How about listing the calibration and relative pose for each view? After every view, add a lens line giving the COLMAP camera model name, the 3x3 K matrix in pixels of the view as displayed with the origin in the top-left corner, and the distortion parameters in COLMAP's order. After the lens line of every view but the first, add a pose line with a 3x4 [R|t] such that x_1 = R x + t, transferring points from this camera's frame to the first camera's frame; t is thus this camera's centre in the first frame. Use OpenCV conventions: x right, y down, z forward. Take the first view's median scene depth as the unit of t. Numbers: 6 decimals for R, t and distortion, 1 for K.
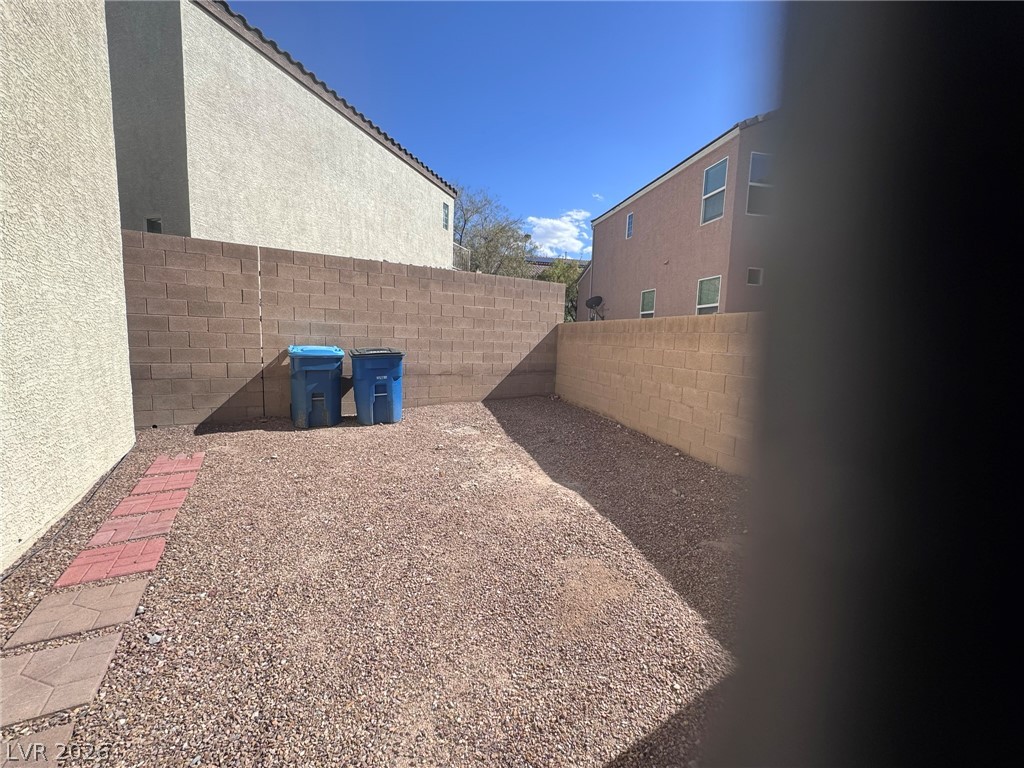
lens RADIAL K [[416.3, 0, 512.0], [0, 416.3, 384.0], [0, 0, 1]] dist [-0.000512, -0.000066]
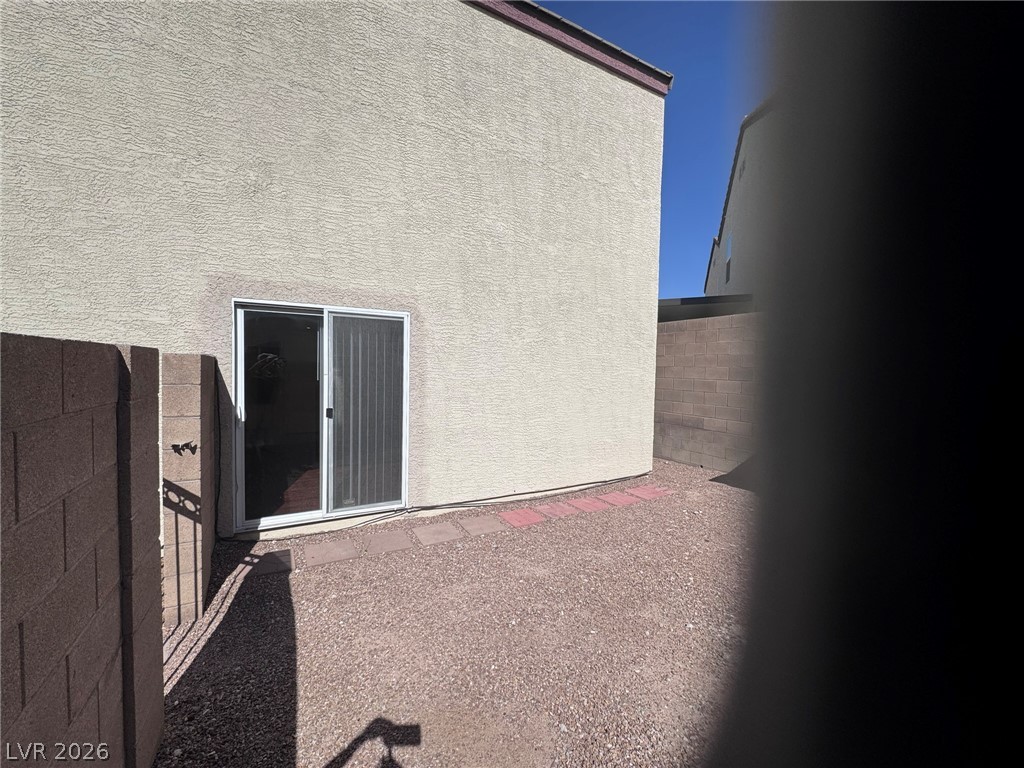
lens RADIAL K [[416.3, 0, 512.0], [0, 416.3, 384.0], [0, 0, 1]] dist [-0.000512, -0.000066]
pose [[-0.026947, 0.008870, -0.999598, 0.561080], [-0.131065, 0.991297, 0.012329, -0.115163], [0.991007, 0.131345, -0.025550, 0.563495]]
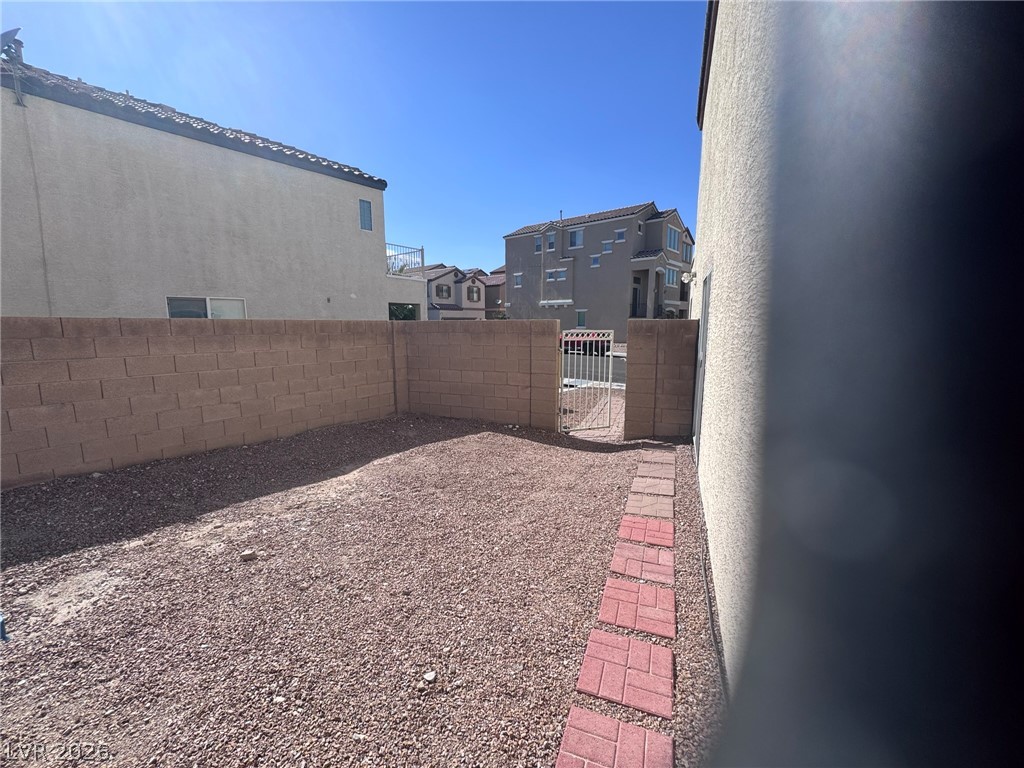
lens RADIAL K [[416.3, 0, 512.0], [0, 416.3, 384.0], [0, 0, 1]] dist [-0.000512, -0.000066]
pose [[-0.612027, -0.149072, 0.776659, -1.009052], [0.067734, 0.968584, 0.239286, -0.242080], [-0.787930, 0.199056, -0.582703, 1.241772]]
